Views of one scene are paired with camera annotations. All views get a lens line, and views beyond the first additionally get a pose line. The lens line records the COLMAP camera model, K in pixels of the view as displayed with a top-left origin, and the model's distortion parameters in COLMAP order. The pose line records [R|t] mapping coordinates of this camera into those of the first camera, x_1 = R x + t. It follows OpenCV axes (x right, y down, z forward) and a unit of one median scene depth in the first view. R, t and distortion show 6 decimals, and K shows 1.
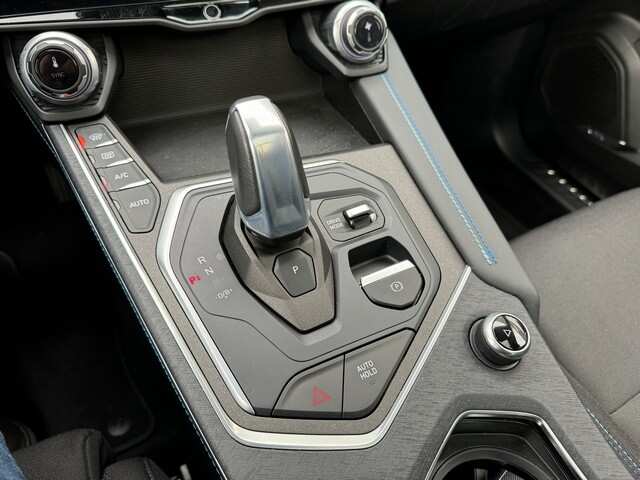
lens RADIAL K [[448.7, 0, 320.0], [0, 448.7, 240.0], [0, 0, 1]] dist [0.085297, -0.154778]
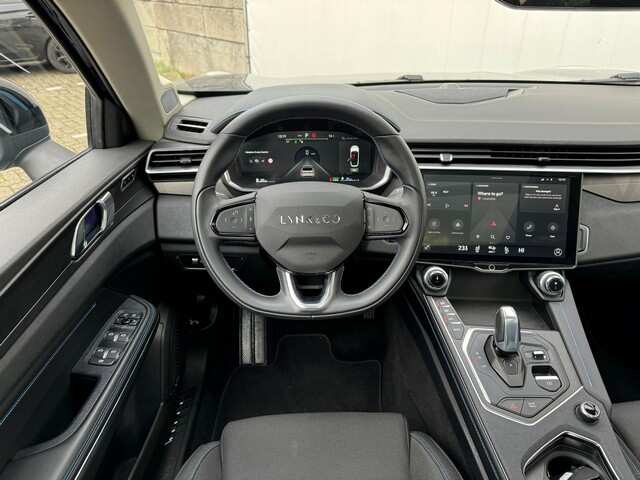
lens RADIAL K [[448.7, 0, 320.0], [0, 448.7, 240.0], [0, 0, 1]] dist [0.085297, -0.154778]
pose [[0.893966, 0.164979, -0.416661, -0.057817], [-0.290652, 0.921143, -0.258877, 0.363425], [0.341095, 0.352531, 0.871422, -1.863959]]
